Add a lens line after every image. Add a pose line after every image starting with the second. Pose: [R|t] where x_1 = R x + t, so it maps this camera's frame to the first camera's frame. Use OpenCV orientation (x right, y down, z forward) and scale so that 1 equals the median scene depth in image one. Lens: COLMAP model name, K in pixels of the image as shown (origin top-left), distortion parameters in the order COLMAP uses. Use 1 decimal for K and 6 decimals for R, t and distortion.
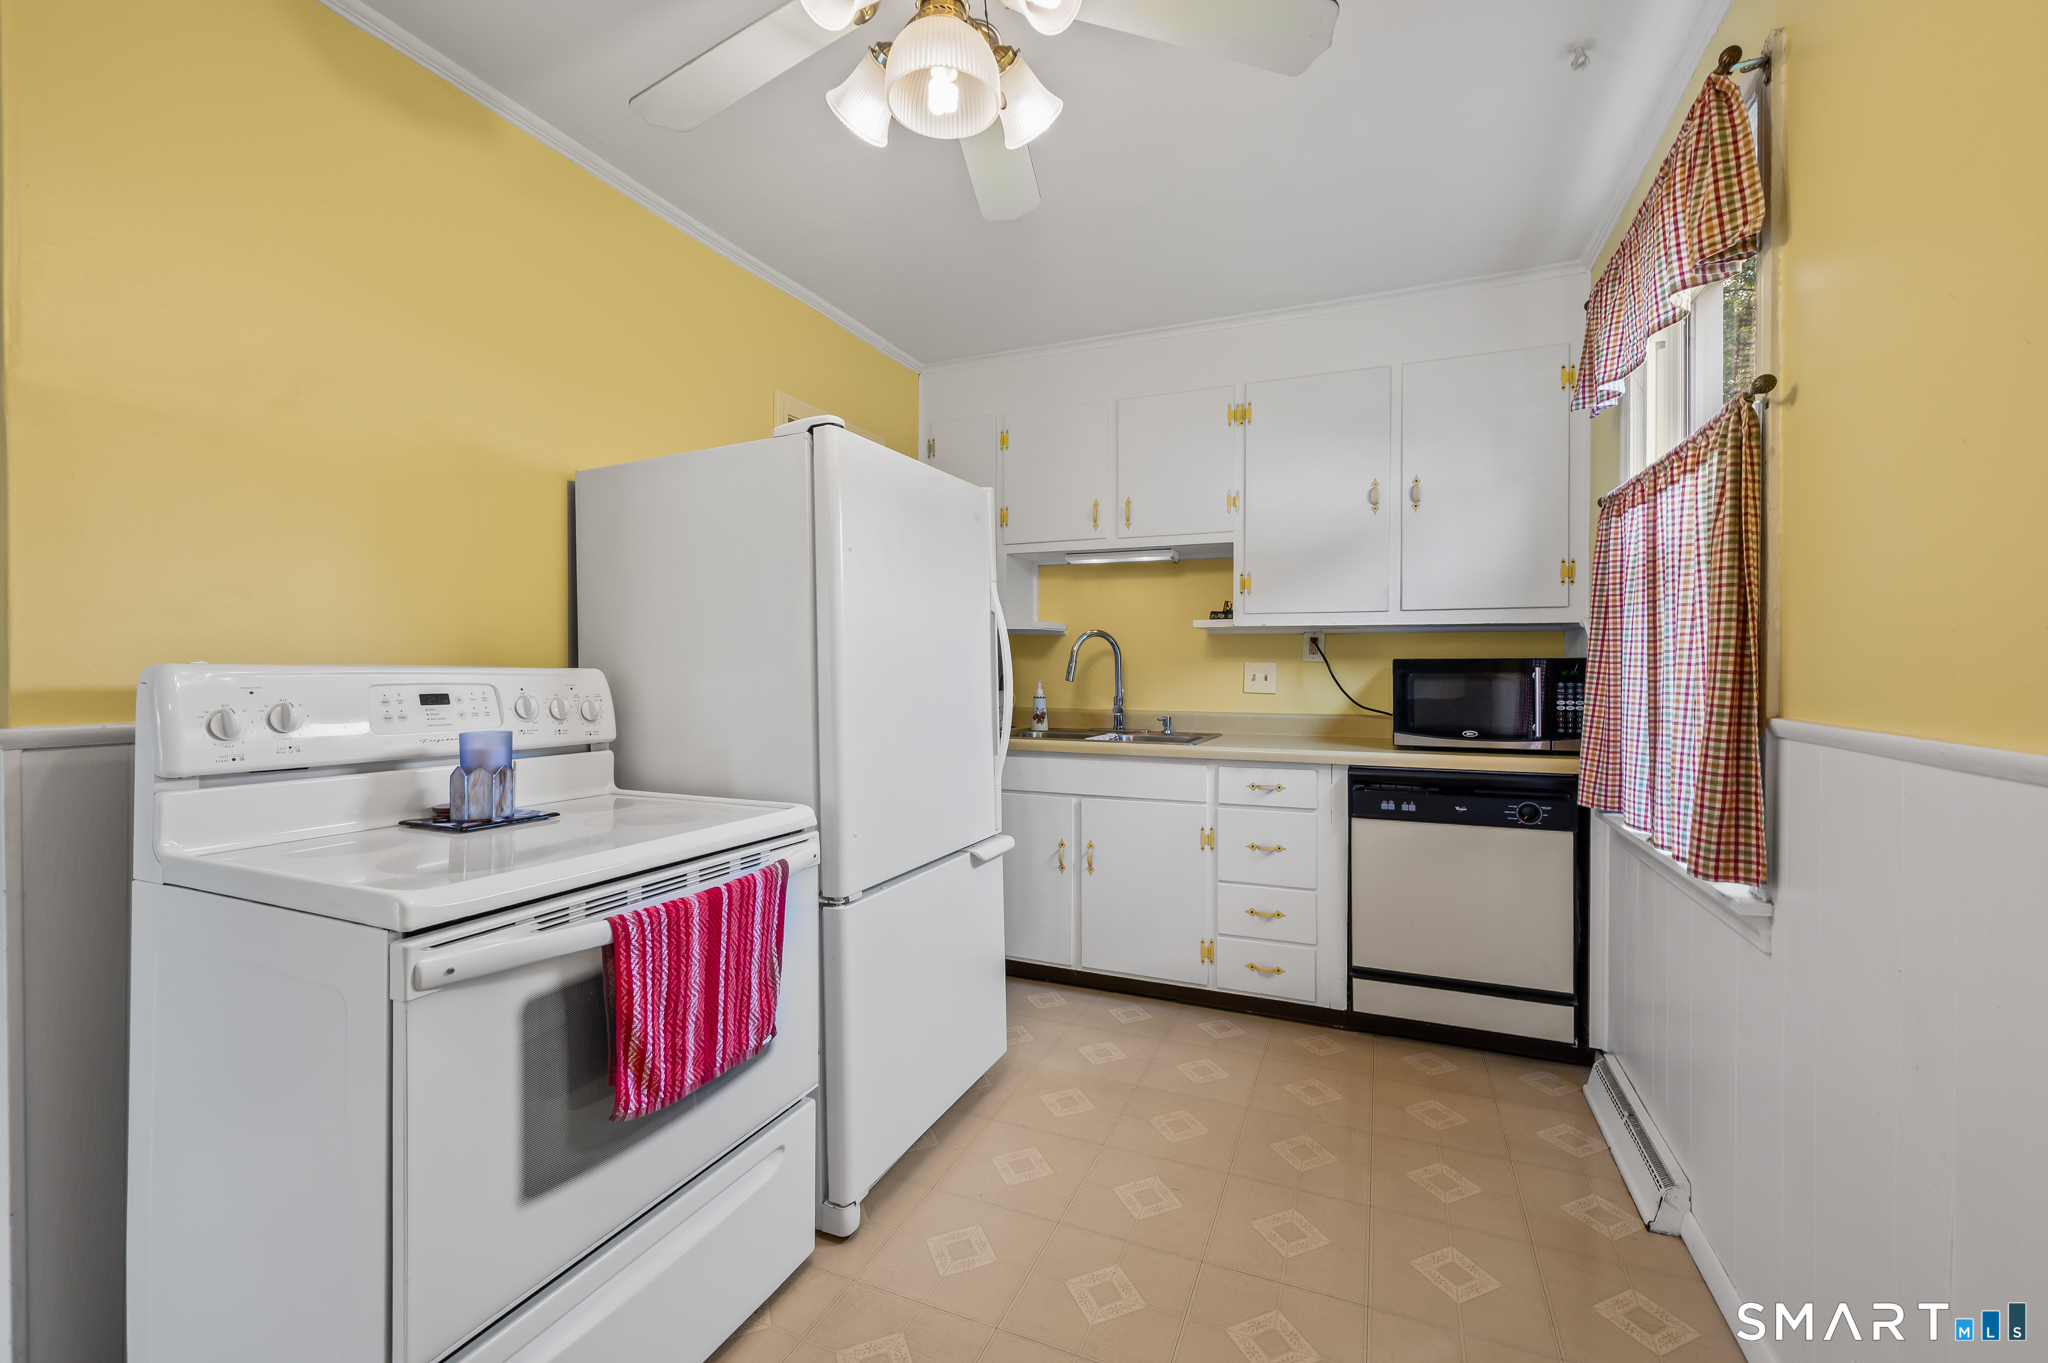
lens RADIAL K [[825.1, 0, 1038.0], [0, 825.1, 668.5], [0, 0, 1]] dist [-0.002627, 0.000883]
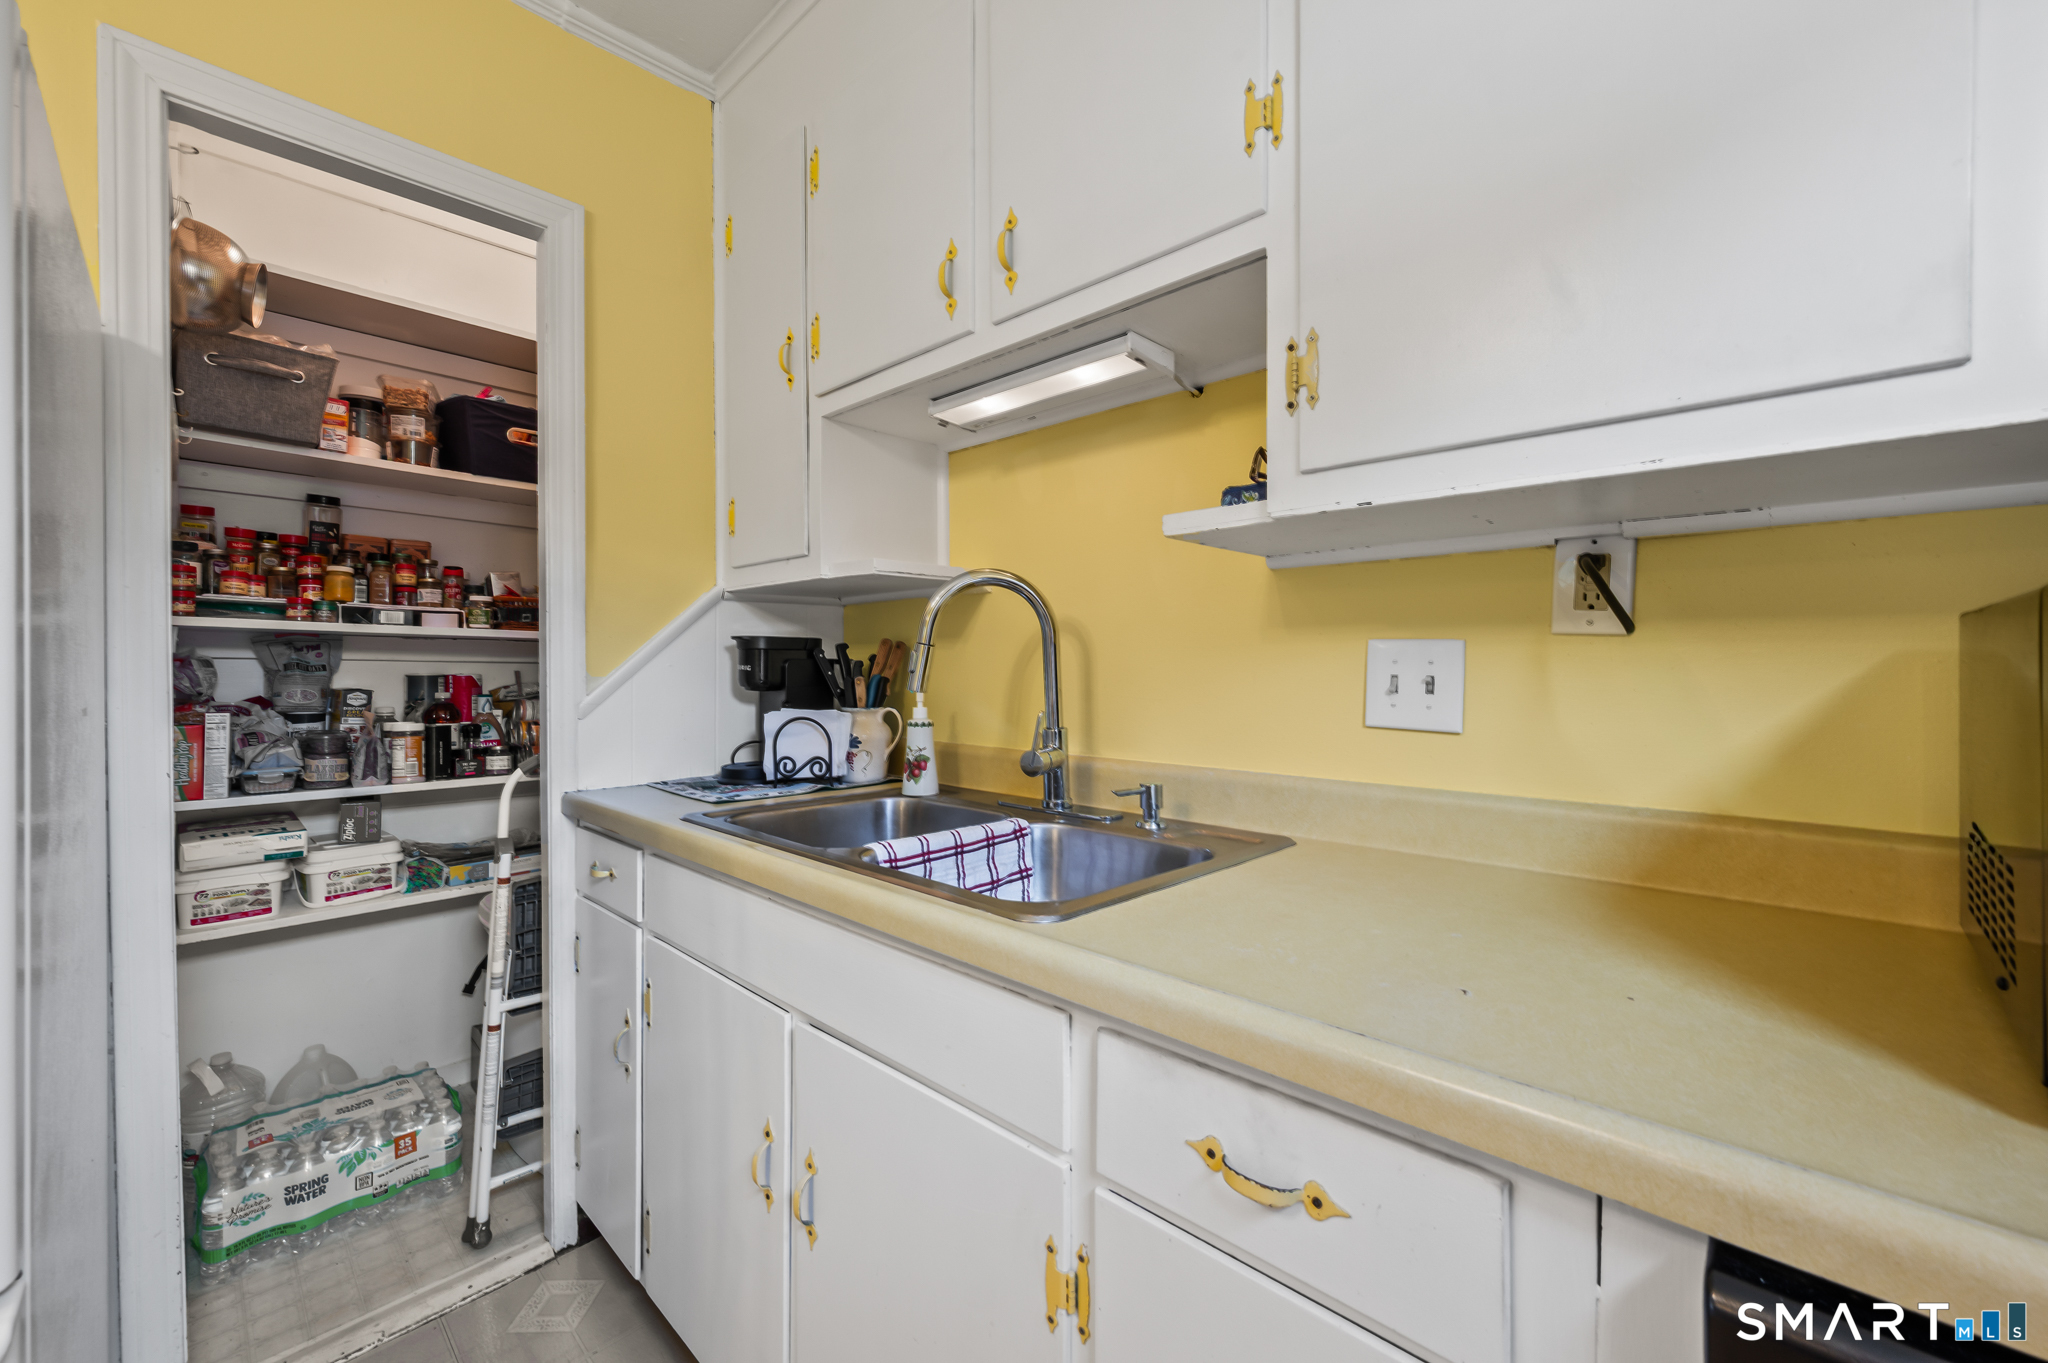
lens RADIAL K [[825.1, 0, 1011.7], [0, 825.1, 666.3], [0, 0, 1]] dist [-0.002627, 0.000883]
pose [[0.931916, -0.000188, -0.362673, 0.244290], [-0.001087, 0.999994, -0.003312, 0.004893], [0.362672, 0.003481, 0.931911, 0.636979]]
